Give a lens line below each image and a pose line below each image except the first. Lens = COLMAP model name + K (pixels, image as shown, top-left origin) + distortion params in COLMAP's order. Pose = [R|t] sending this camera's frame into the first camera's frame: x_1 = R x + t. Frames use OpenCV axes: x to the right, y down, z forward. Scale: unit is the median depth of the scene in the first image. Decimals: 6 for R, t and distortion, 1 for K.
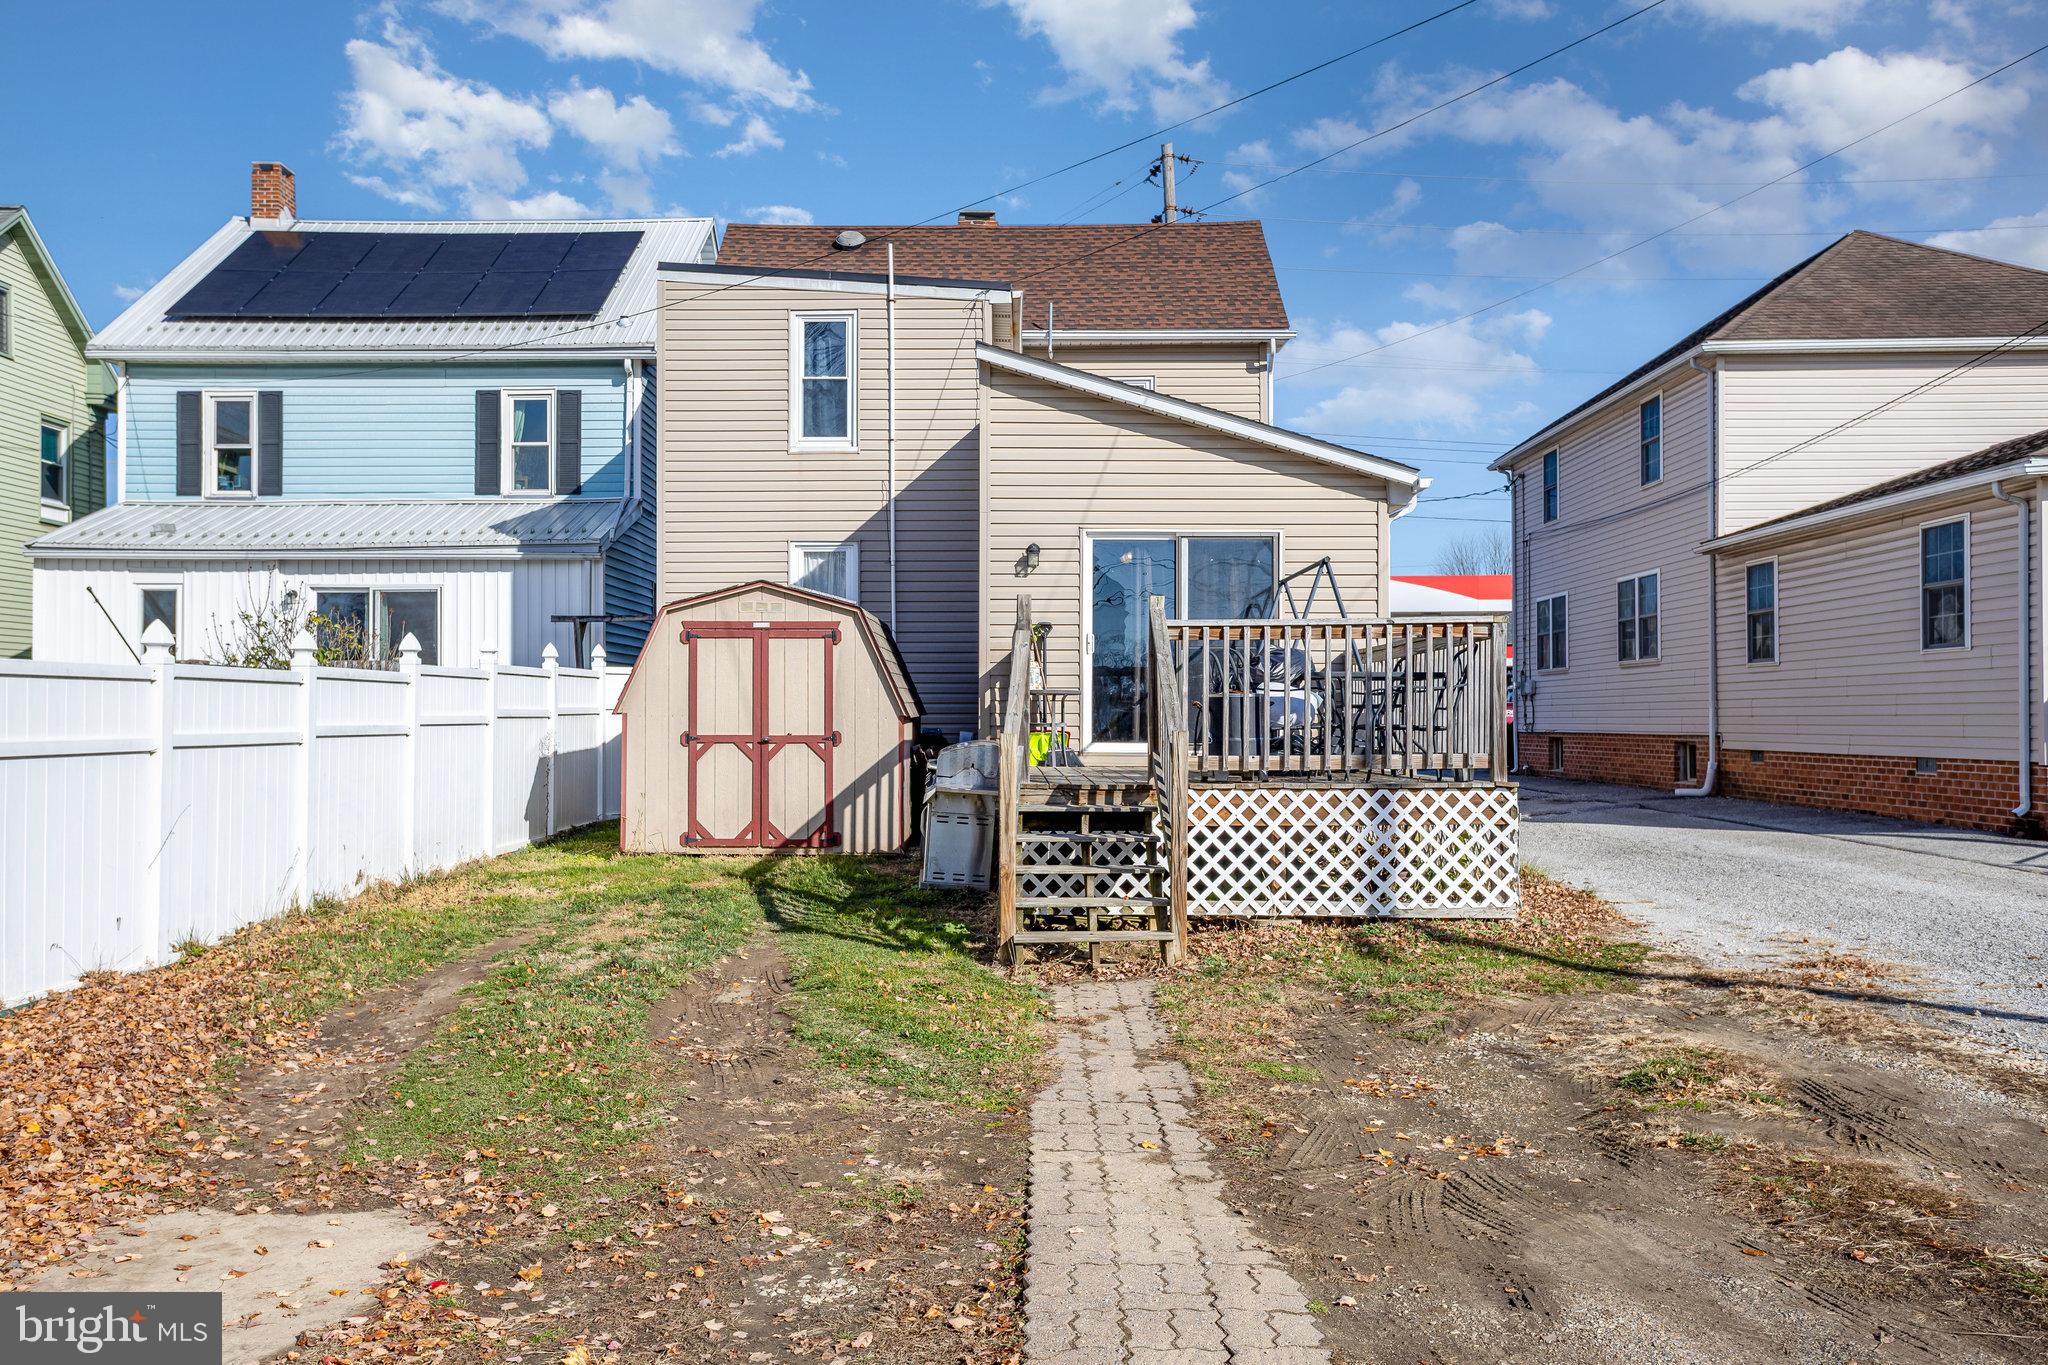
lens RADIAL K [[1611.1, 0, 1050.9], [0, 1611.1, 698.7], [0, 0, 1]] dist [0.000554, 0.020778]
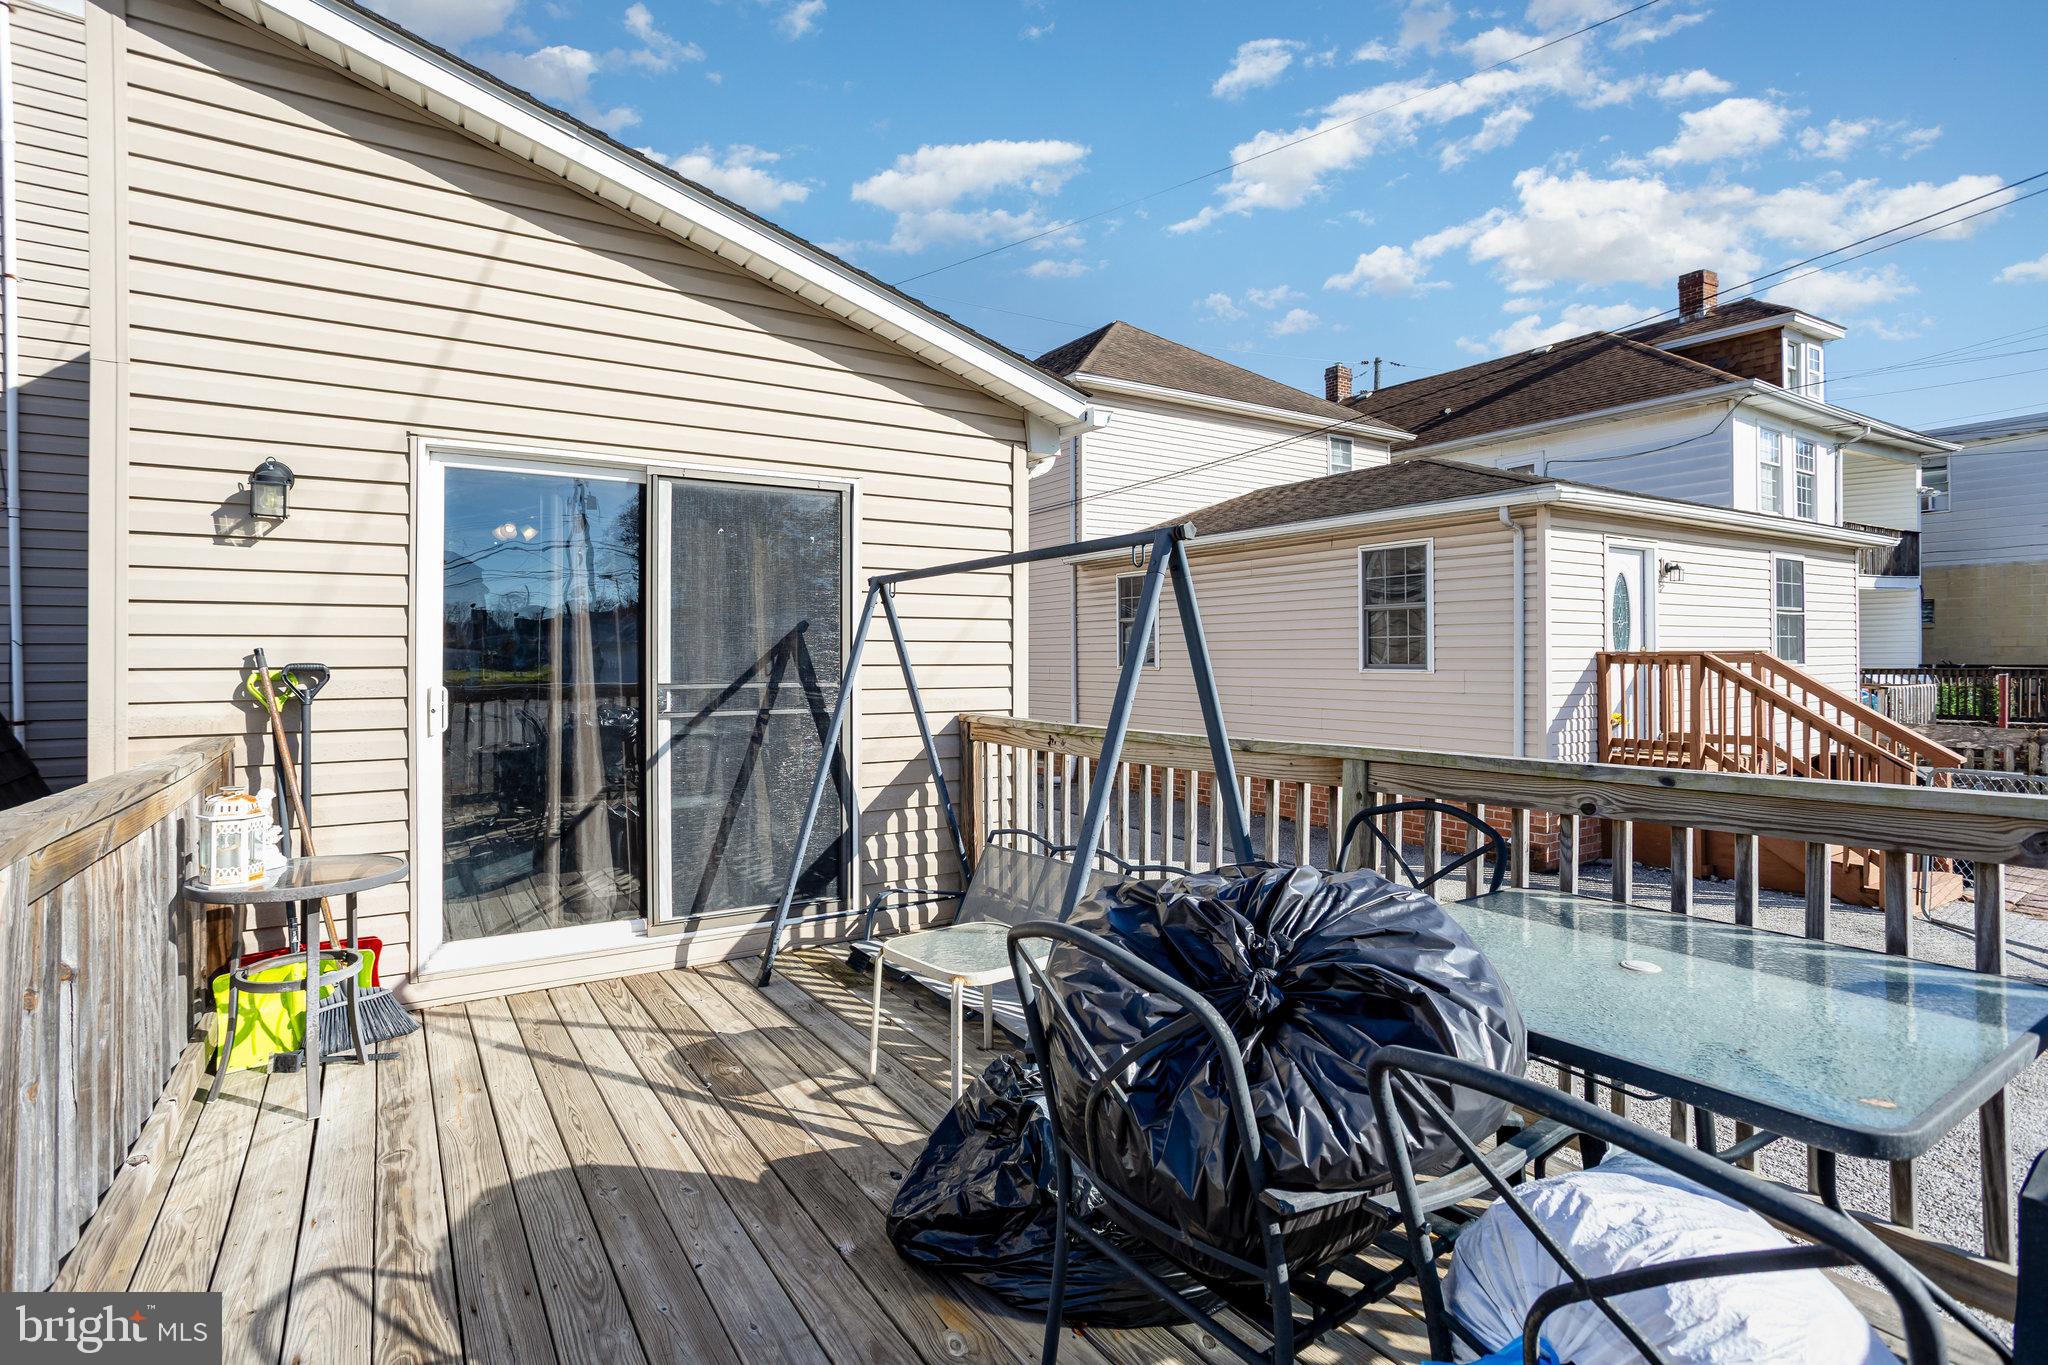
lens RADIAL K [[988.6, 0, 987.8], [0, 988.6, 653.7], [0, 0, 1]] dist [-0.037676, 0.002306]
pose [[0.858498, 0.000345, 0.512817, 0.014690], [-0.002890, 0.999987, 0.004165, -0.042357], [-0.512809, -0.005058, 0.858488, 0.588170]]
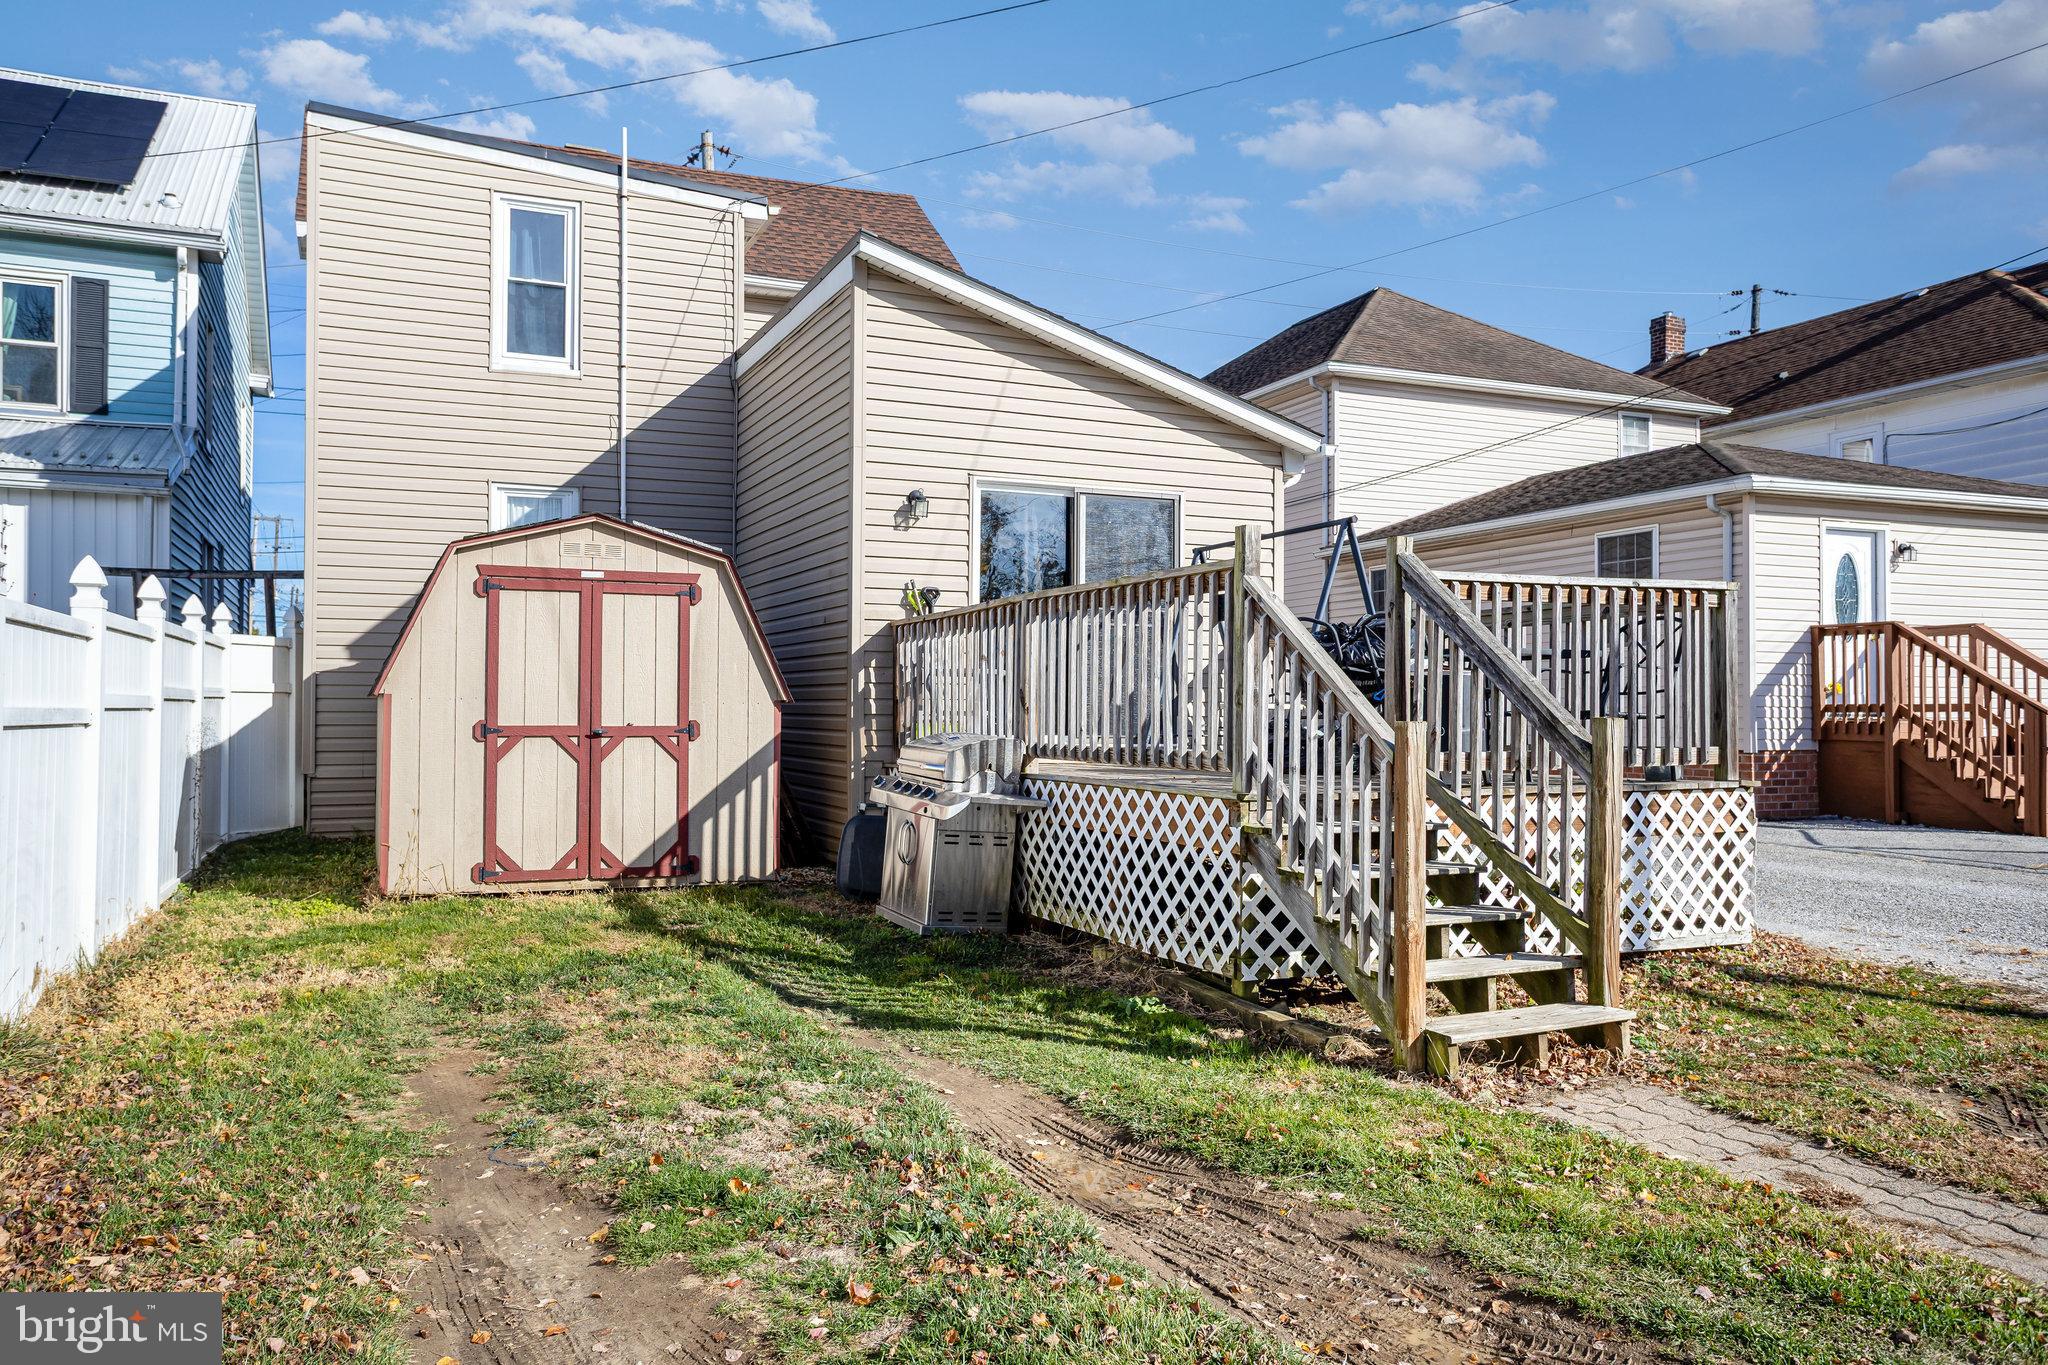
lens RADIAL K [[1418.5, 0, 1011.4], [0, 1418.5, 693.6], [0, 0, 1]] dist [-0.004211, 0.012625]
pose [[0.921985, 0.008708, 0.387127, -0.201351], [-0.008153, 0.999962, -0.003075, 0.006797], [-0.387139, -0.000321, 0.922021, 0.266675]]
